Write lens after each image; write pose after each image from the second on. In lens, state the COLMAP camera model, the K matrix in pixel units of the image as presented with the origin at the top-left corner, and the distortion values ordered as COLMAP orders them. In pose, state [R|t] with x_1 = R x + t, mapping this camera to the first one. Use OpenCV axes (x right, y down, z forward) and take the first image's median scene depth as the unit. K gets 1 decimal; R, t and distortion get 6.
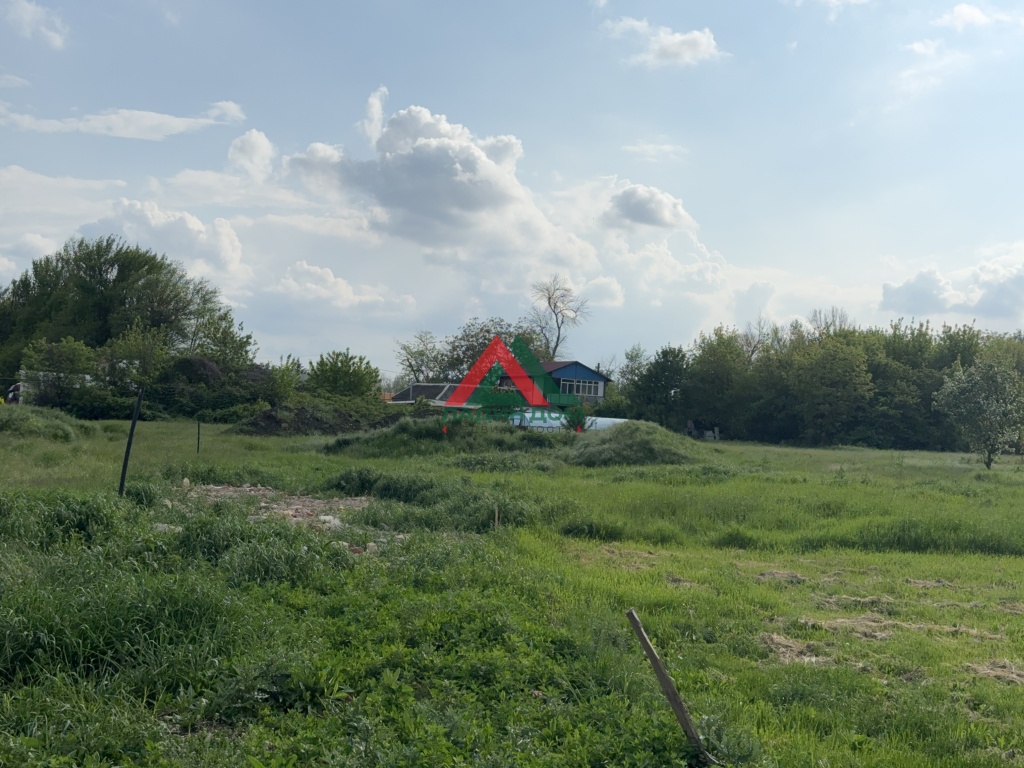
lens RADIAL K [[1359.2, 0, 515.5], [0, 1359.2, 395.0], [0, 0, 1]] dist [0.065944, 0.000000]
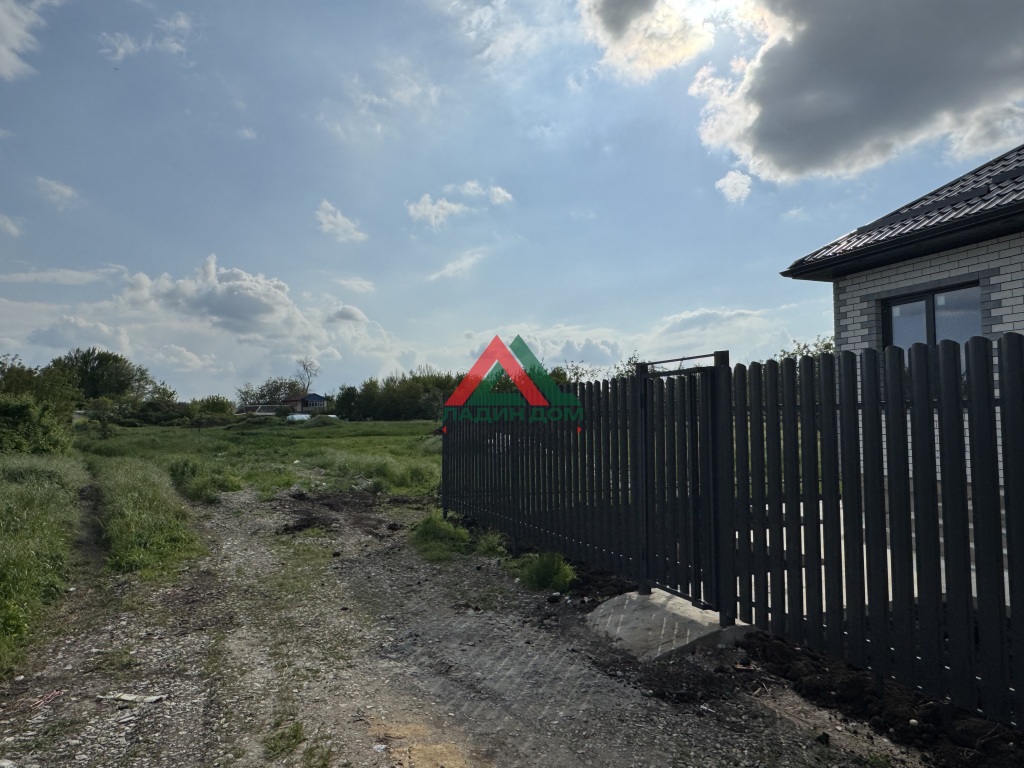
lens RADIAL K [[703.8, 0, 507.3], [0, 703.8, 383.1], [0, 0, 1]] dist [0.023867, -0.001290]
pose [[0.956555, -0.049187, 0.287374, 0.013887], [0.056221, 0.998286, -0.016273, -0.002843], [-0.286081, 0.031722, 0.957680, -0.388242]]
